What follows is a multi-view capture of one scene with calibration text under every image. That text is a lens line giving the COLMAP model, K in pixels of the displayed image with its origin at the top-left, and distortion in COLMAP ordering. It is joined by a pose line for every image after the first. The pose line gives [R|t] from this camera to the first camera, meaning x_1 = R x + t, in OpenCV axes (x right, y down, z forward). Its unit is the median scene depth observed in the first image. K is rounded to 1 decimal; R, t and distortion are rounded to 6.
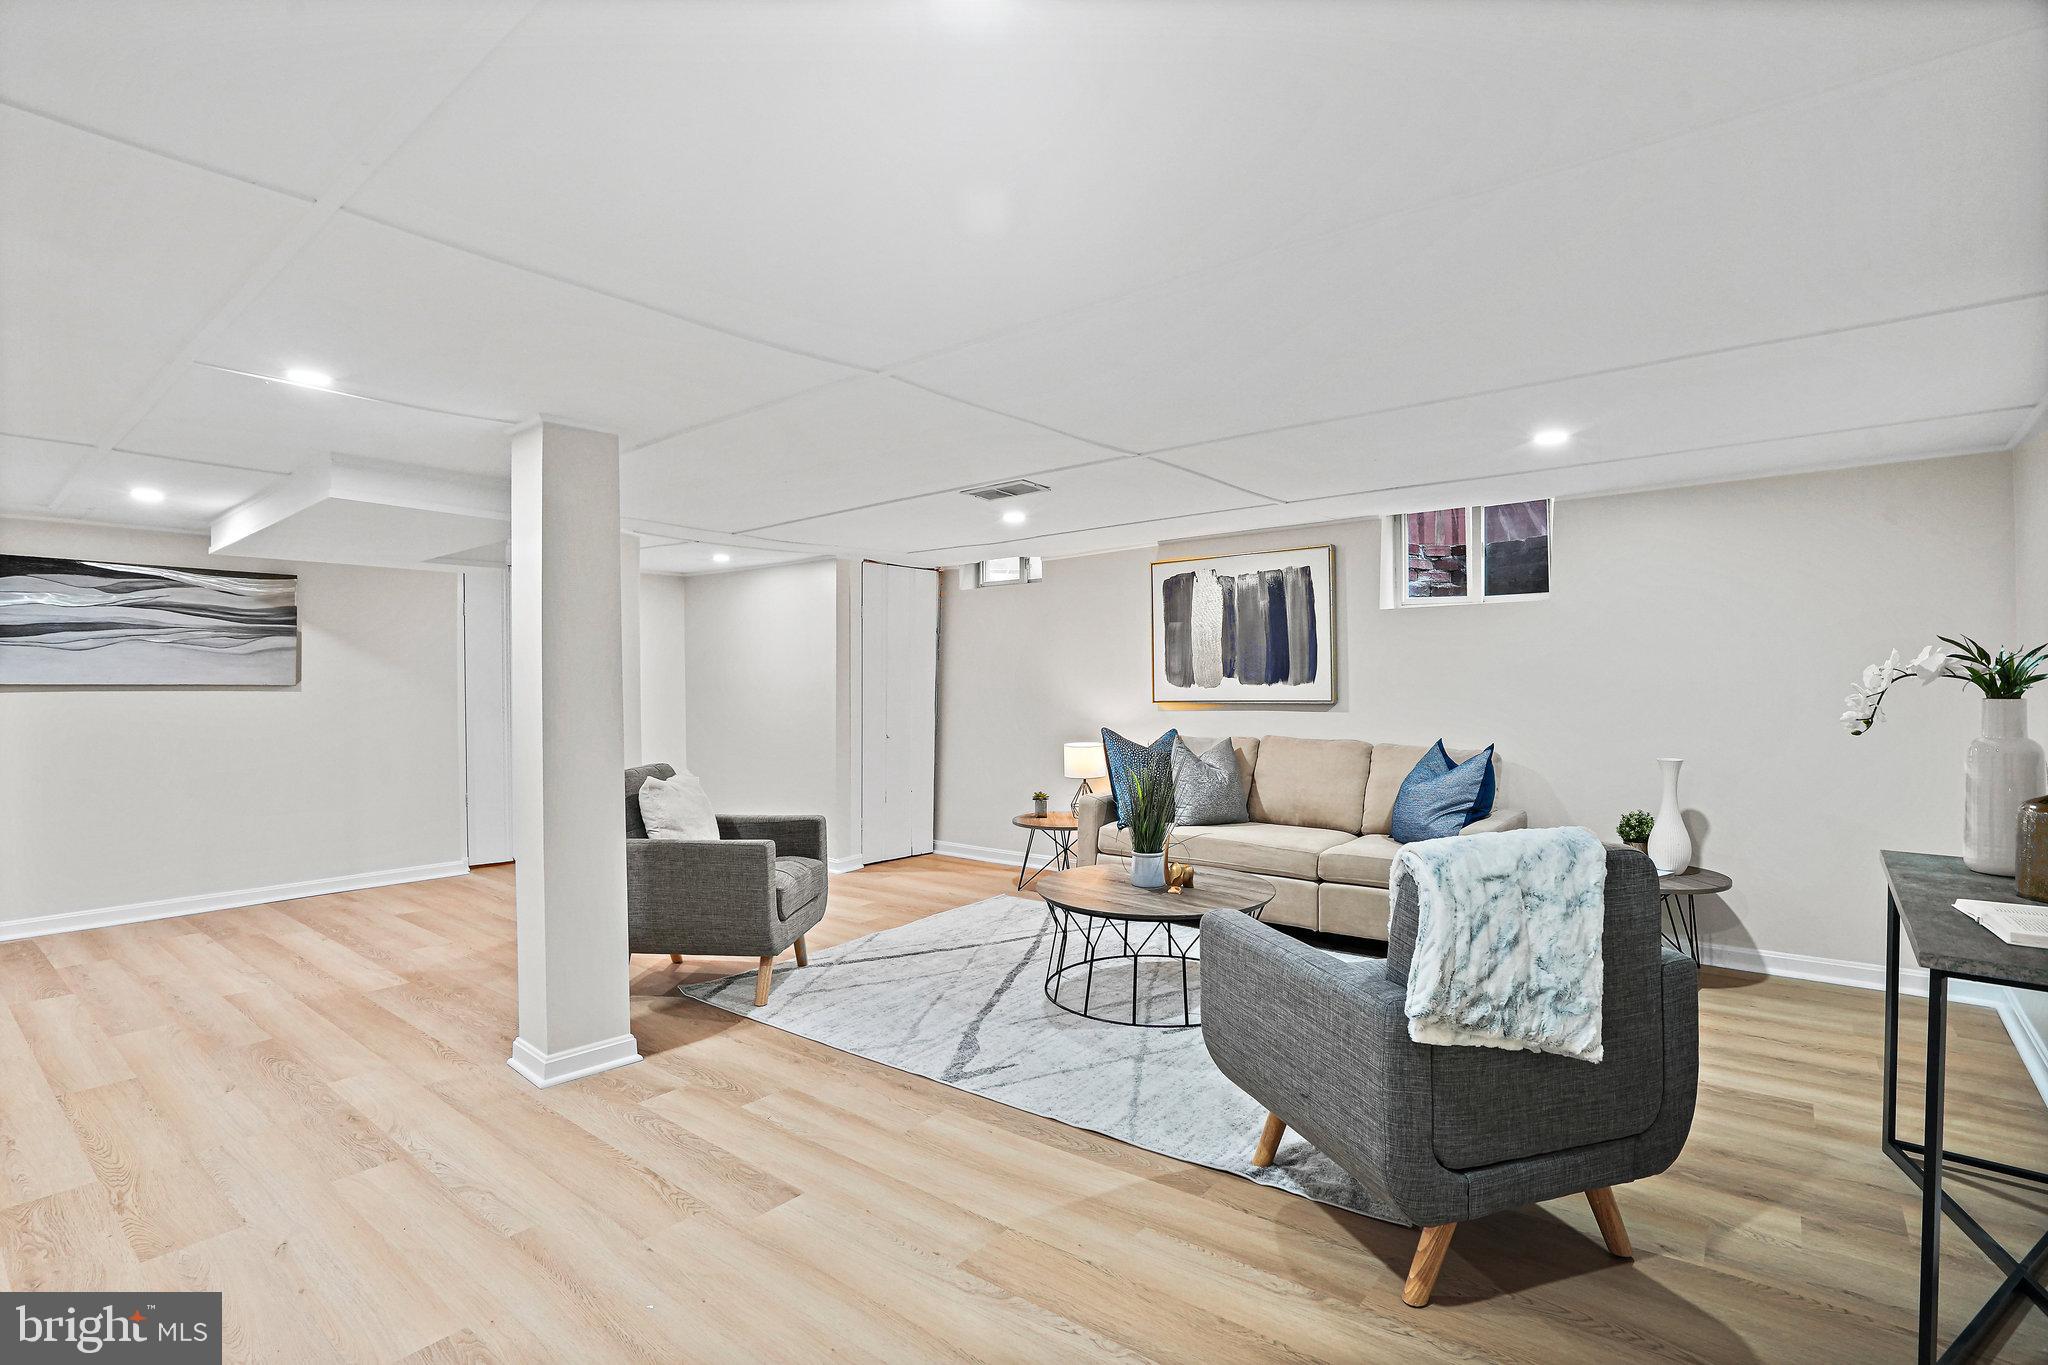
lens RADIAL K [[956.6, 0, 1018.1], [0, 956.6, 689.1], [0, 0, 1]] dist [-0.022968, 0.000570]
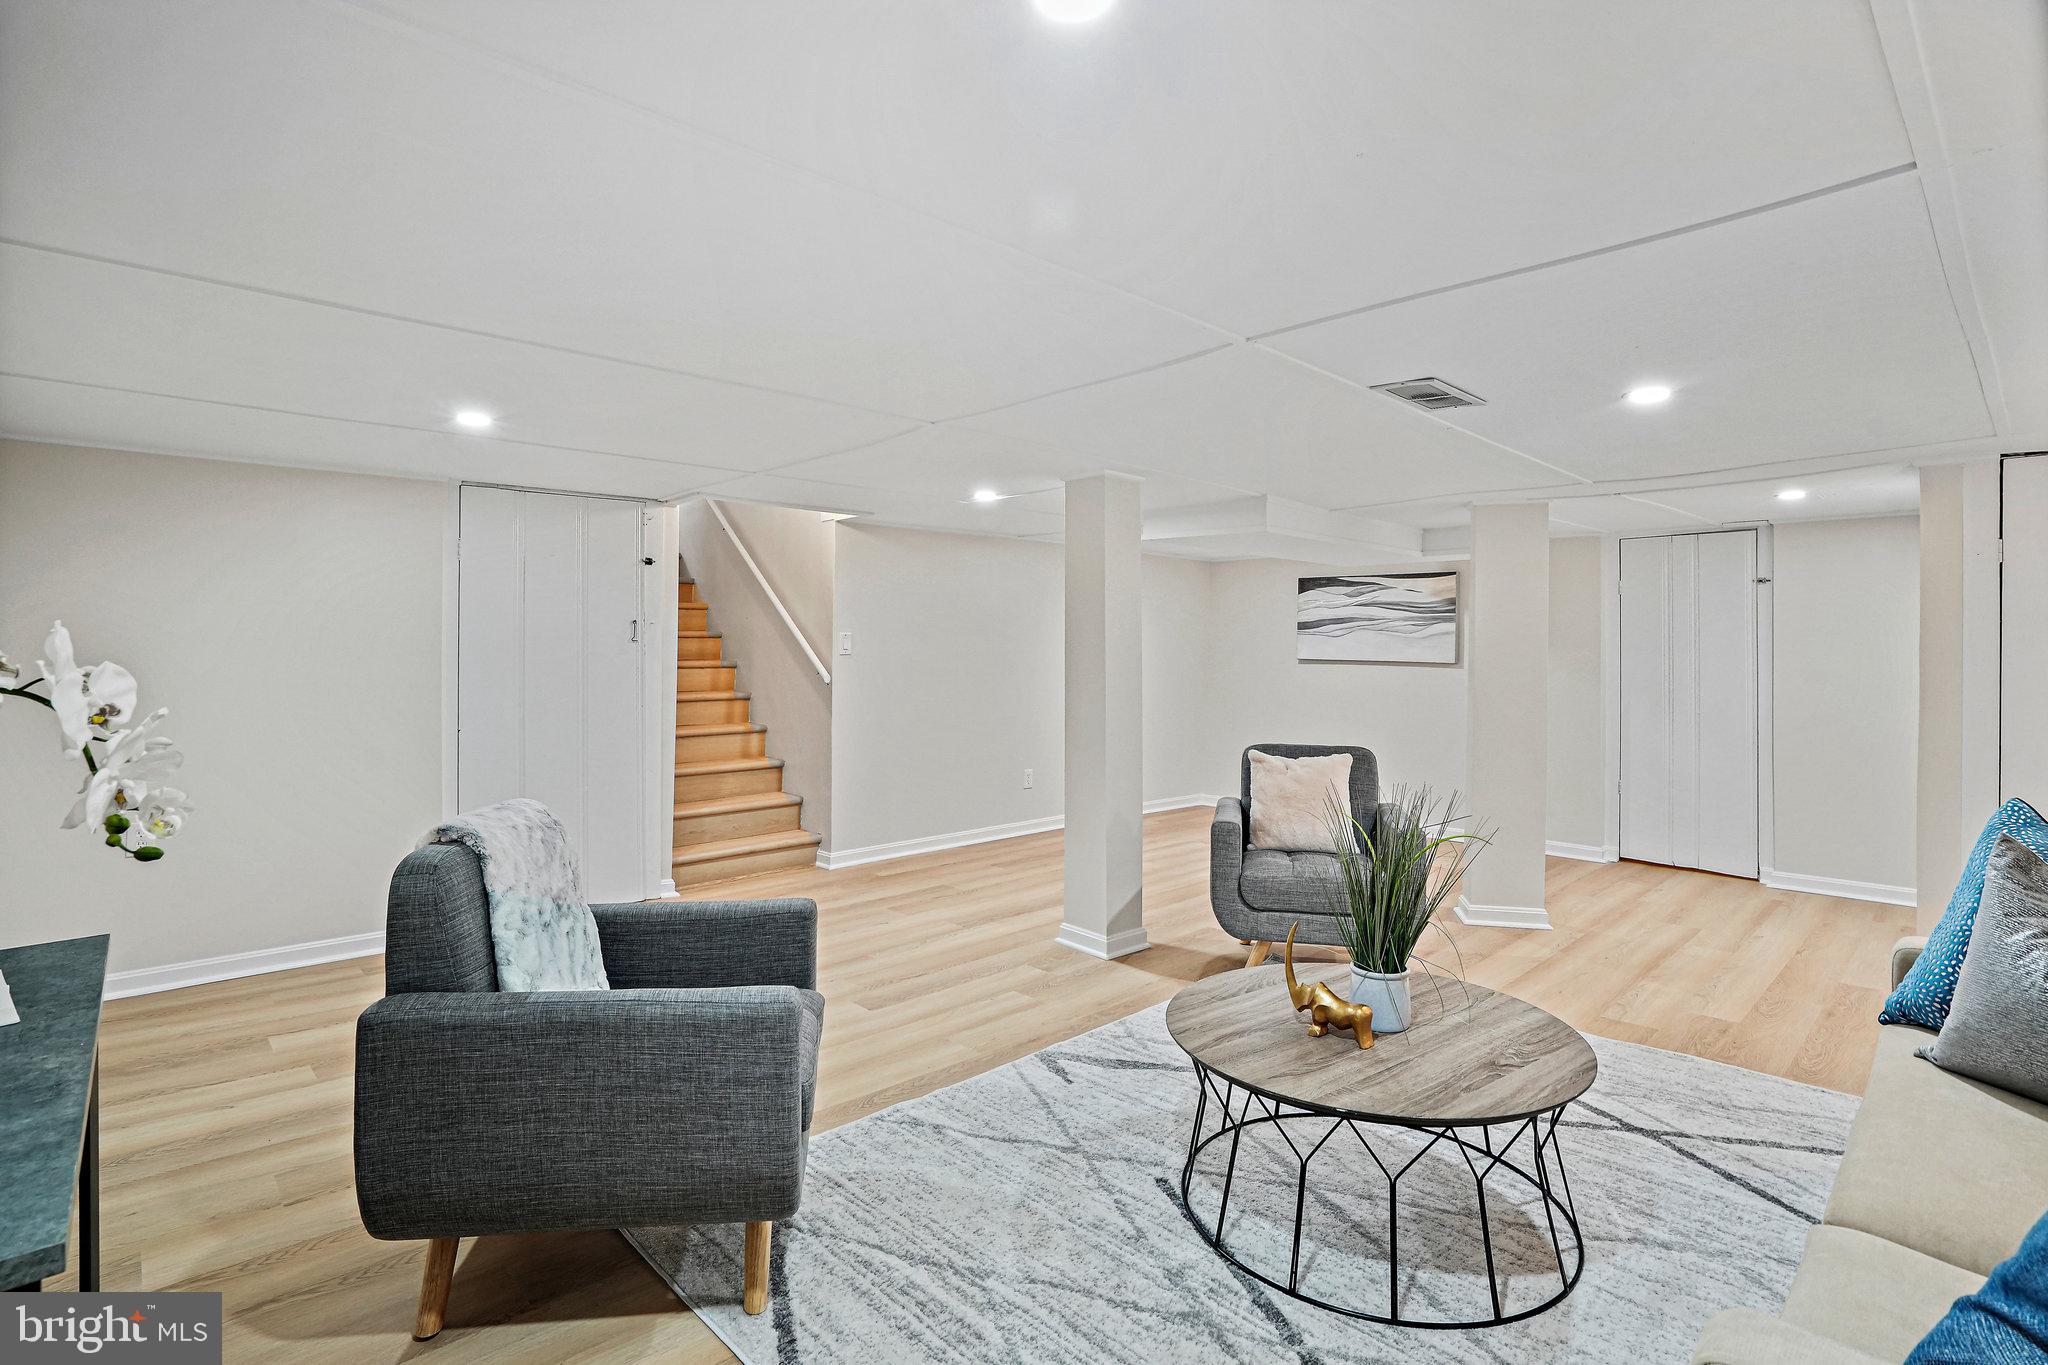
lens RADIAL K [[1006.9, 0, 1048.0], [0, 1006.9, 648.1], [0, 0, 1]] dist [-0.025580, -0.000449]
pose [[-0.121644, 0.000032, -0.992574, 0.575281], [-0.015535, 0.999877, 0.001936, -0.017548], [0.992452, 0.015656, -0.121628, 0.650170]]
